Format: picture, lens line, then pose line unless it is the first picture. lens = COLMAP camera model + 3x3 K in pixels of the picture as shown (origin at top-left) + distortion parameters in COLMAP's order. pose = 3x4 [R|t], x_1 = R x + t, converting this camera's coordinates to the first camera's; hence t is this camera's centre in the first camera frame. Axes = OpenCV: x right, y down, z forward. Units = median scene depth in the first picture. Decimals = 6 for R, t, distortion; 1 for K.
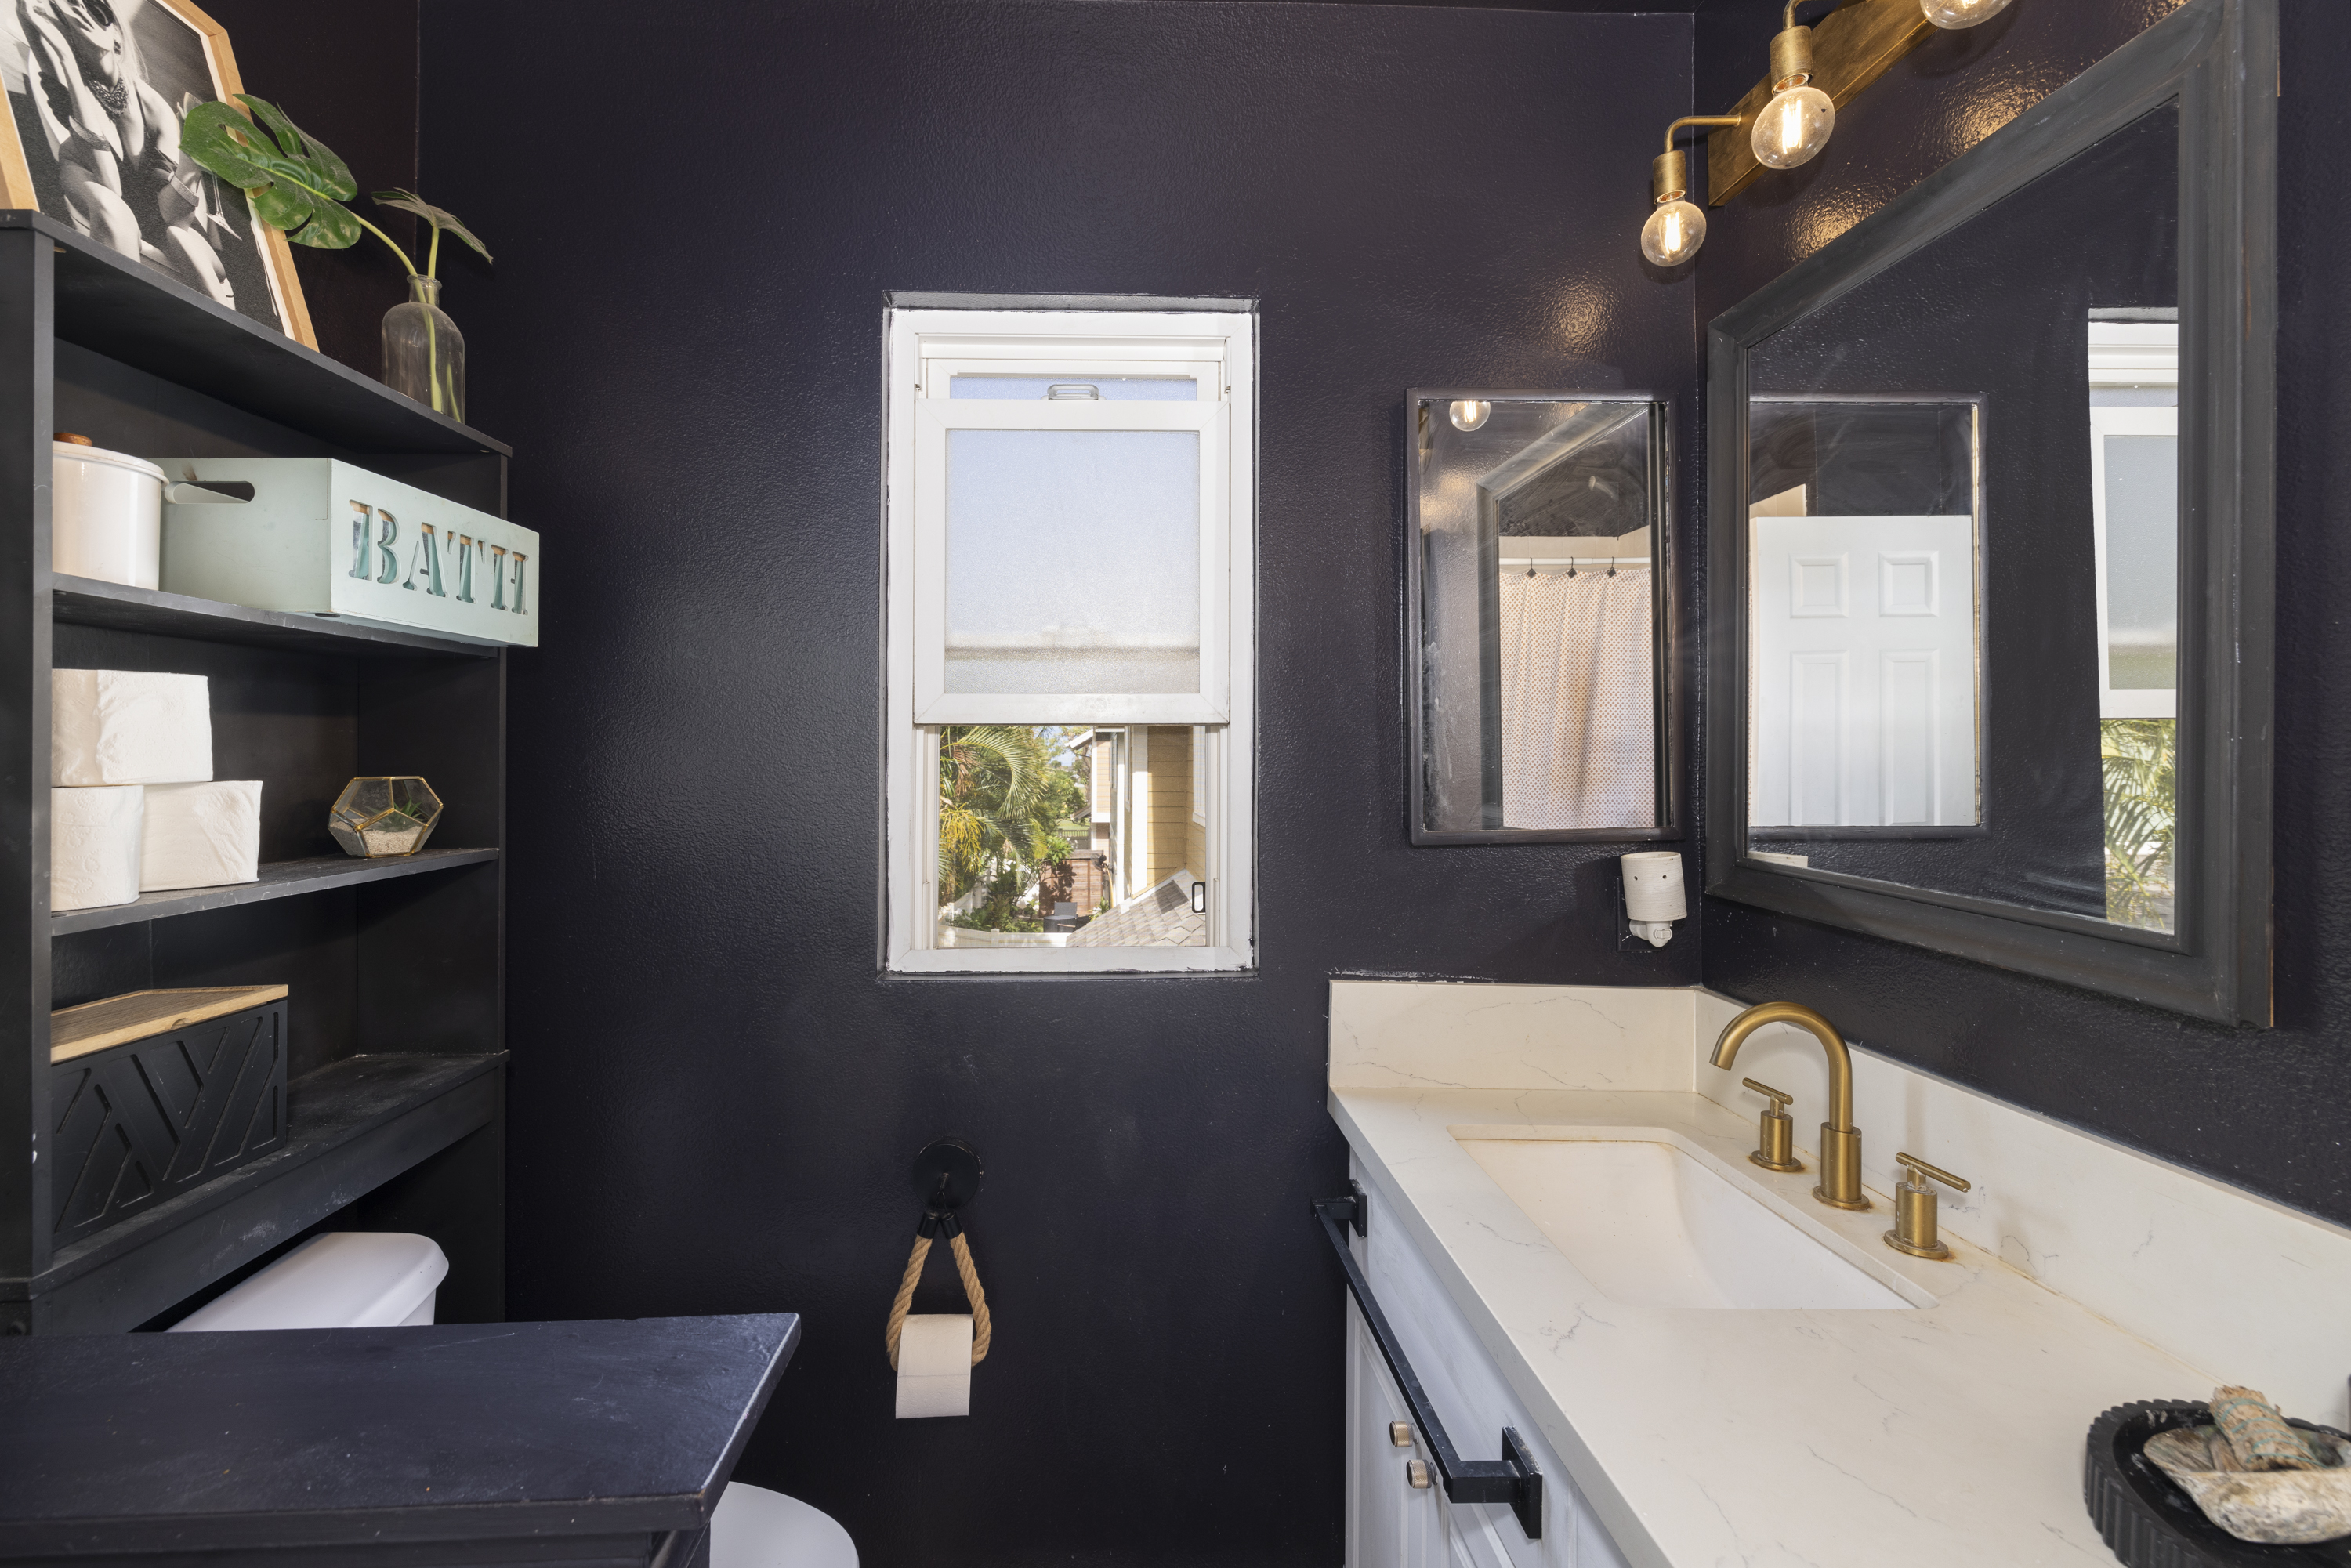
lens RADIAL K [[1017.9, 0, 1171.2], [0, 1017.9, 771.7], [0, 0, 1]] dist [-0.000817, 0.000358]
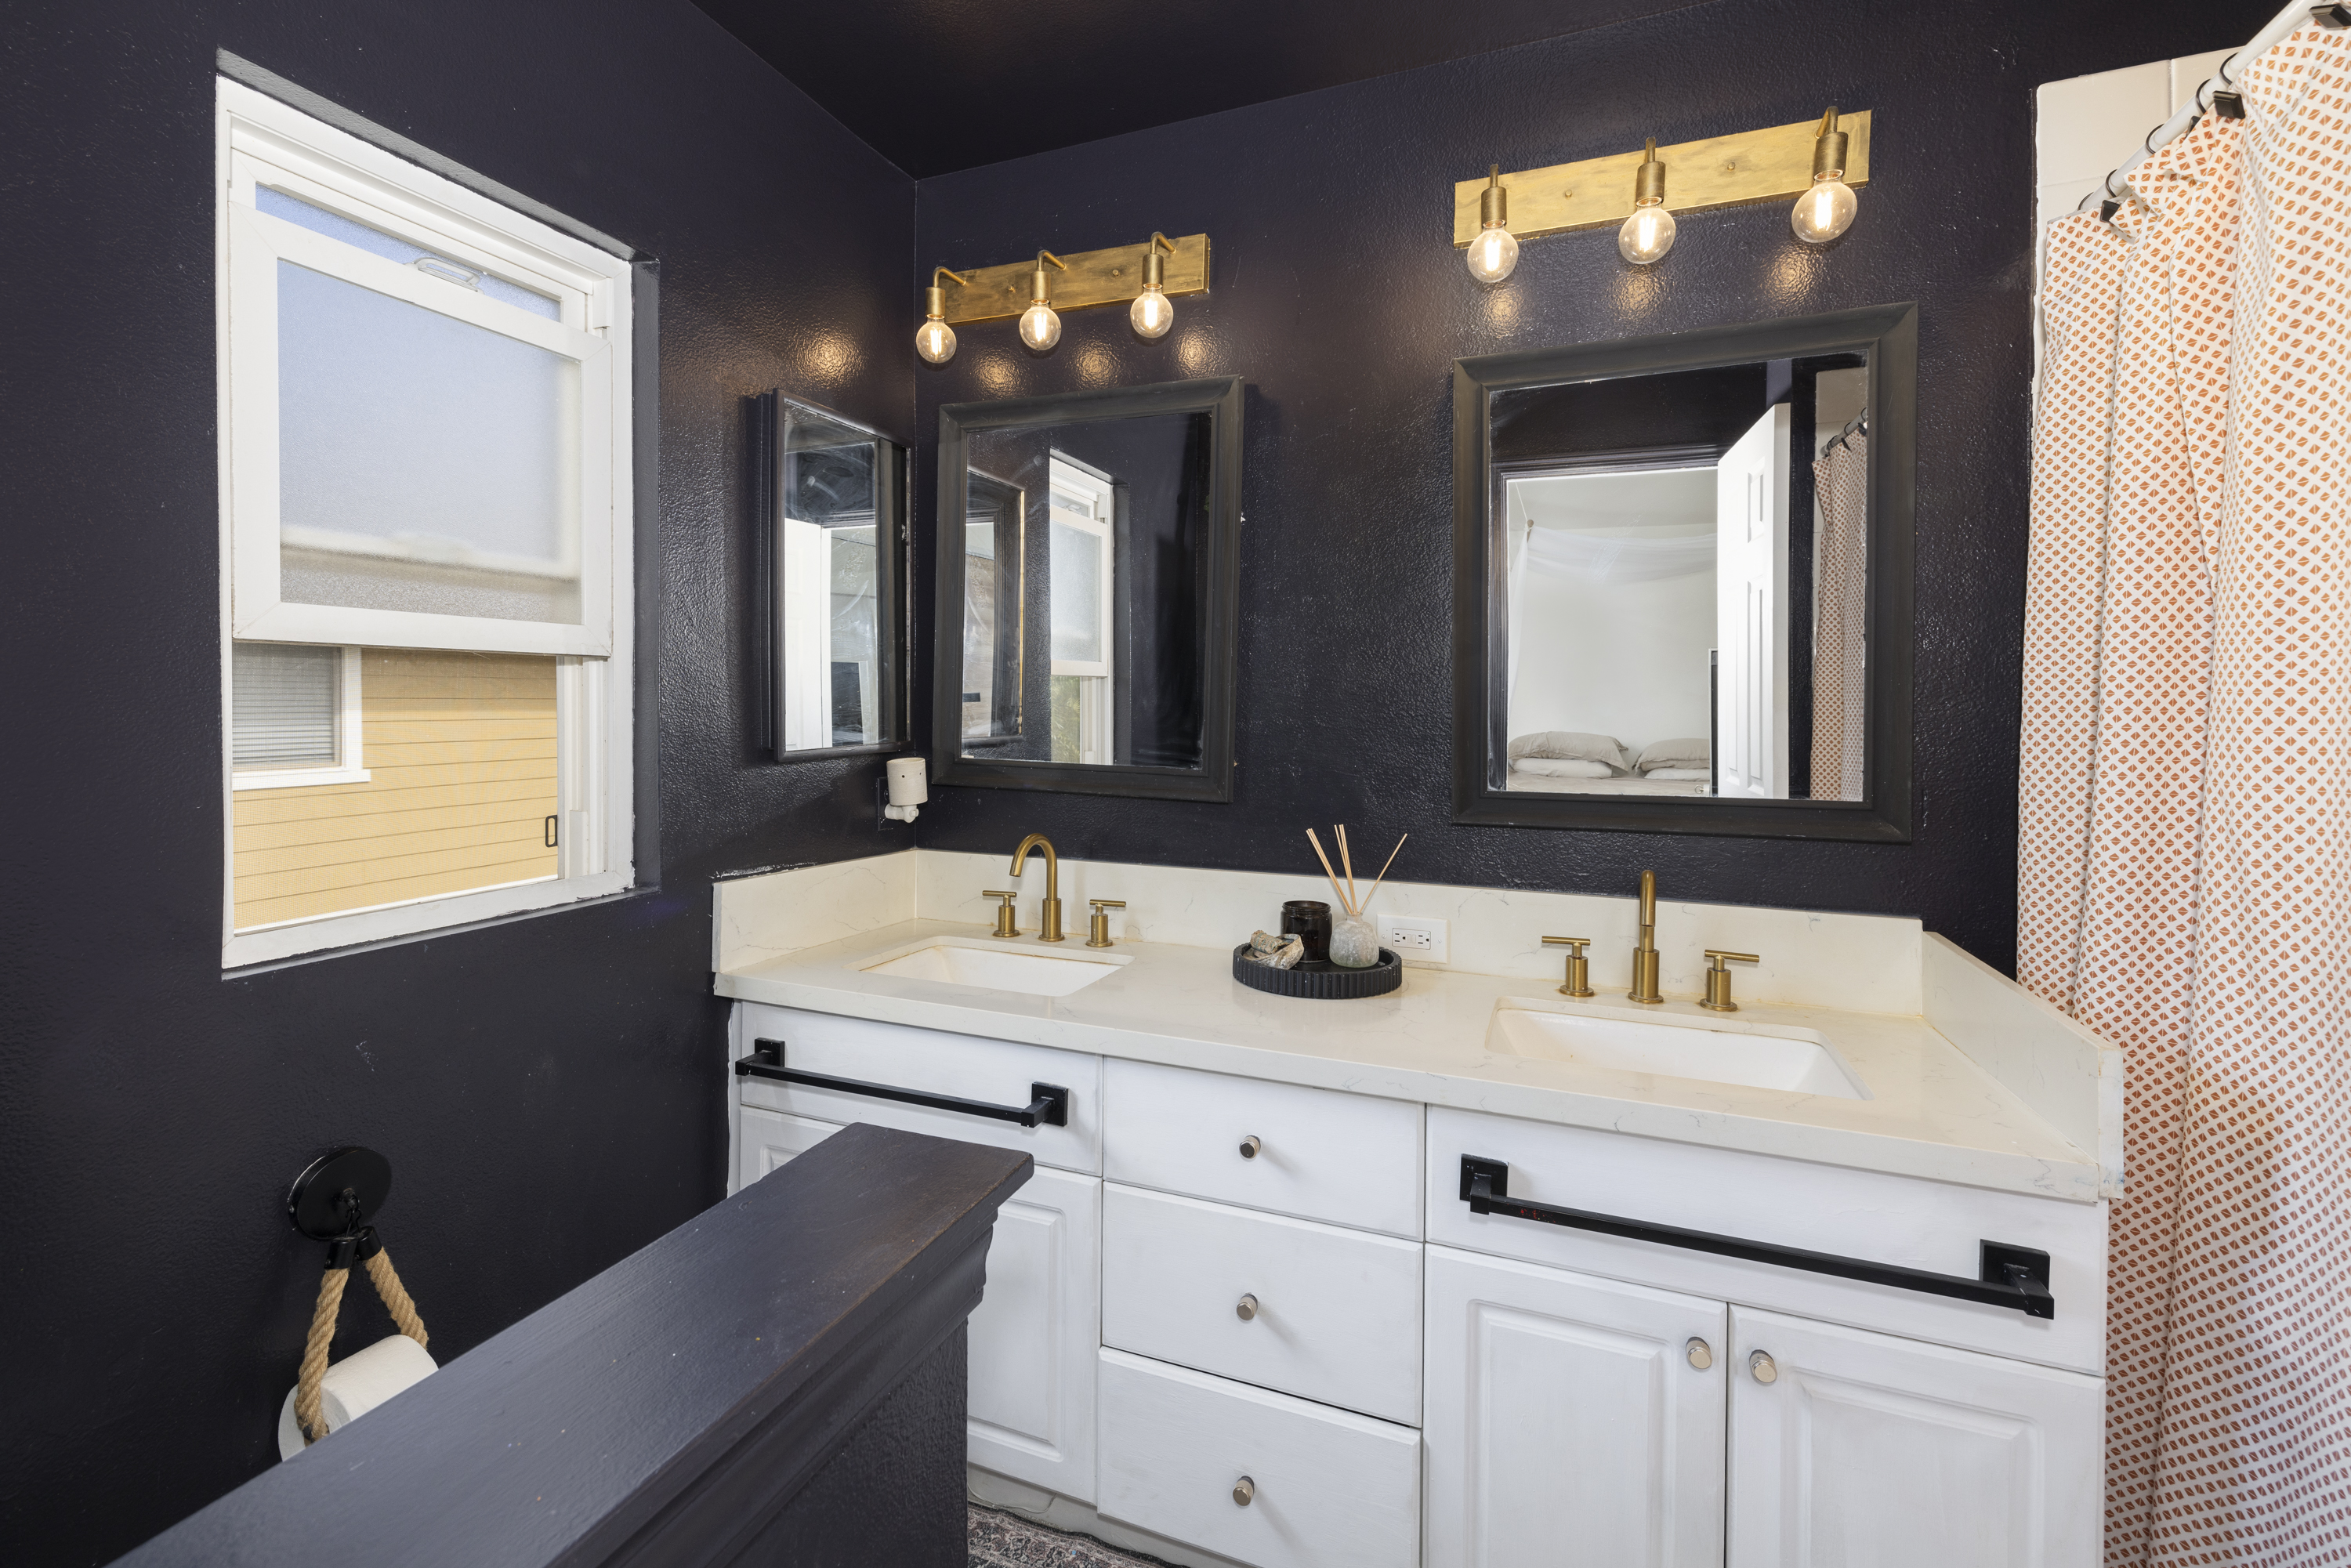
lens RADIAL K [[1017.9, 0, 1171.2], [0, 1017.9, 771.7], [0, 0, 1]] dist [-0.000817, 0.000358]
pose [[0.402077, -0.061832, 0.913516, -0.716717], [-0.000419, 0.997705, 0.067715, -0.001677], [-0.915606, -0.027610, 0.401128, 0.063561]]
